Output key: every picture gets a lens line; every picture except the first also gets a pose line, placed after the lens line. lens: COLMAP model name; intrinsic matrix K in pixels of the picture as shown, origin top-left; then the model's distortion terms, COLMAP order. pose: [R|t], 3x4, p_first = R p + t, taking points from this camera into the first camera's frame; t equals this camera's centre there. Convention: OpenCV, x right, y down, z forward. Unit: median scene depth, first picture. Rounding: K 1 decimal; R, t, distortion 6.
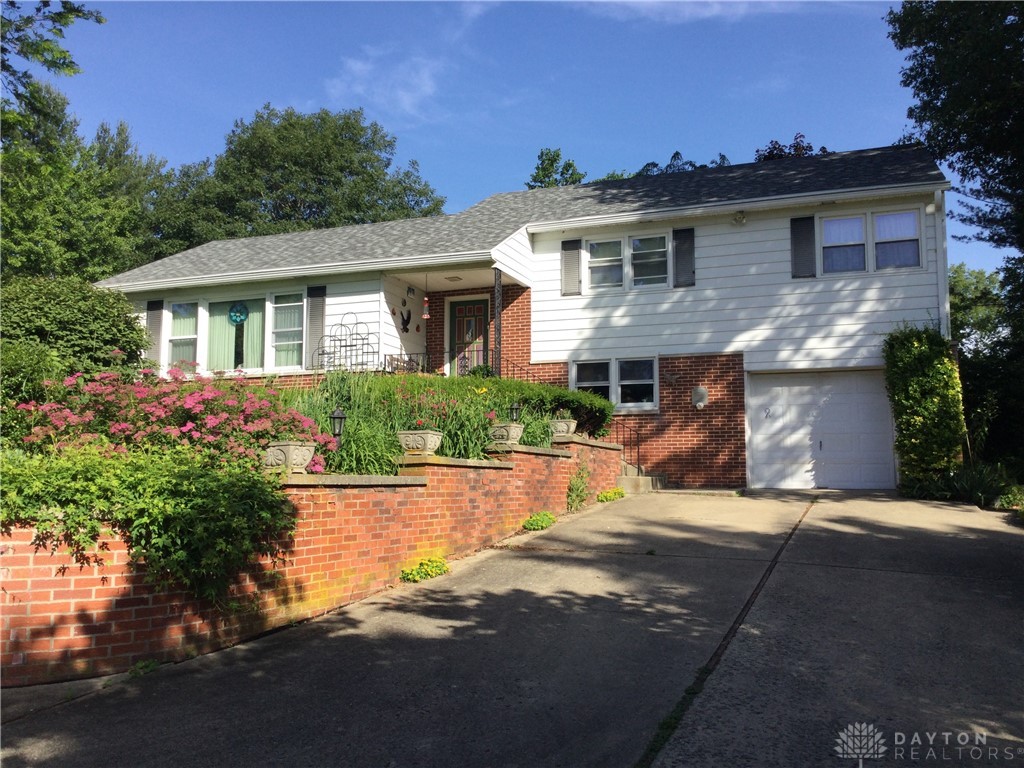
lens RADIAL K [[905.9, 0, 512.0], [0, 905.9, 384.0], [0, 0, 1]] dist [0.109943, -0.183868]
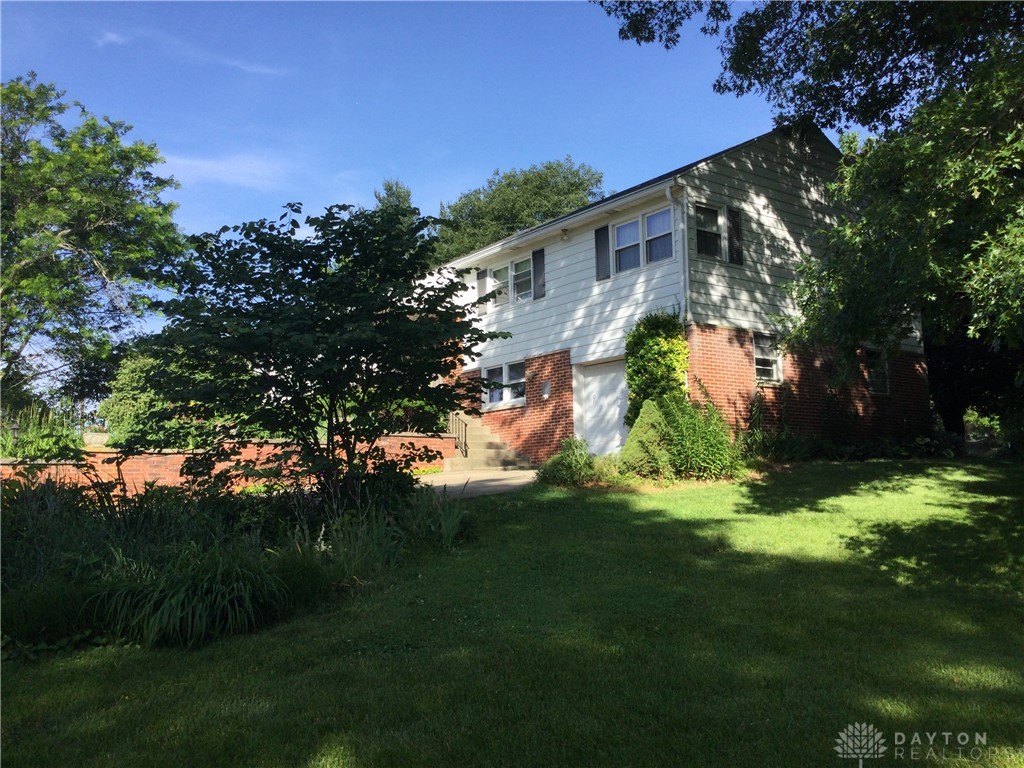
lens RADIAL K [[905.9, 0, 512.0], [0, 905.9, 384.0], [0, 0, 1]] dist [0.109943, -0.183868]
pose [[0.844908, -0.085957, -0.527960, 0.813118], [0.083142, 0.996112, -0.029122, 0.039504], [0.528411, -0.019291, 0.848770, -0.039866]]
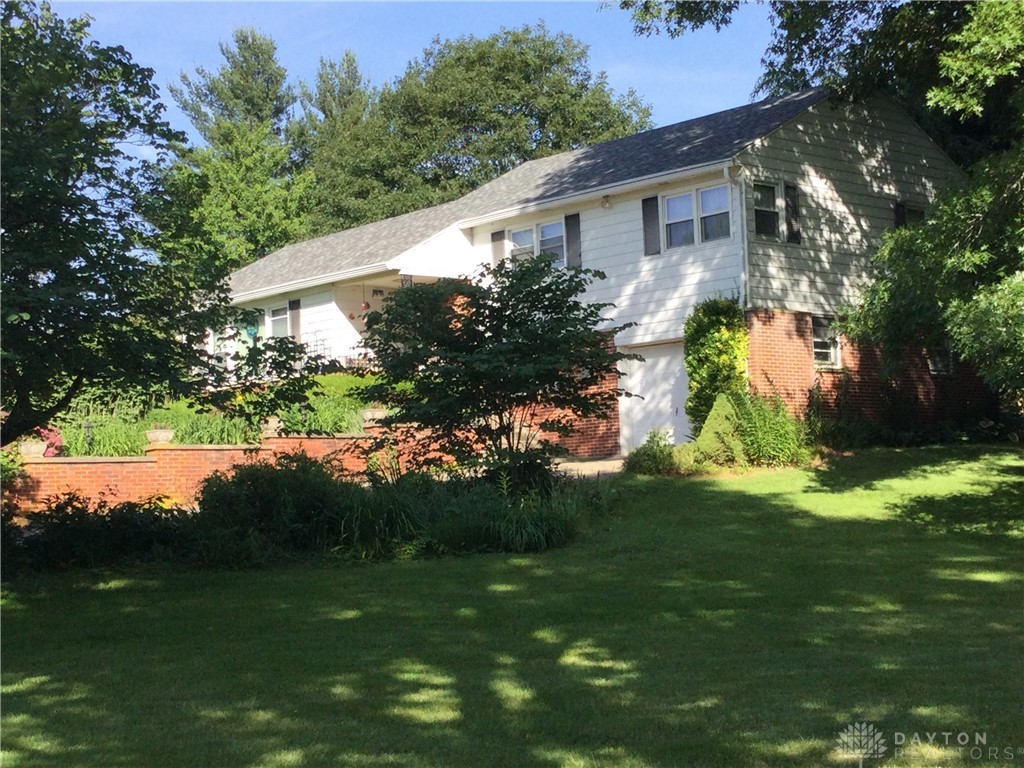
lens RADIAL K [[1649.0, 0, 512.0], [0, 1649.0, 384.0], [0, 0, 1]] dist [0.015324, 0.124479]
pose [[0.891595, -0.072764, -0.446949, 1.016607], [0.091940, 0.995536, 0.021332, -0.022112], [0.443401, -0.060112, 0.894305, -0.797642]]
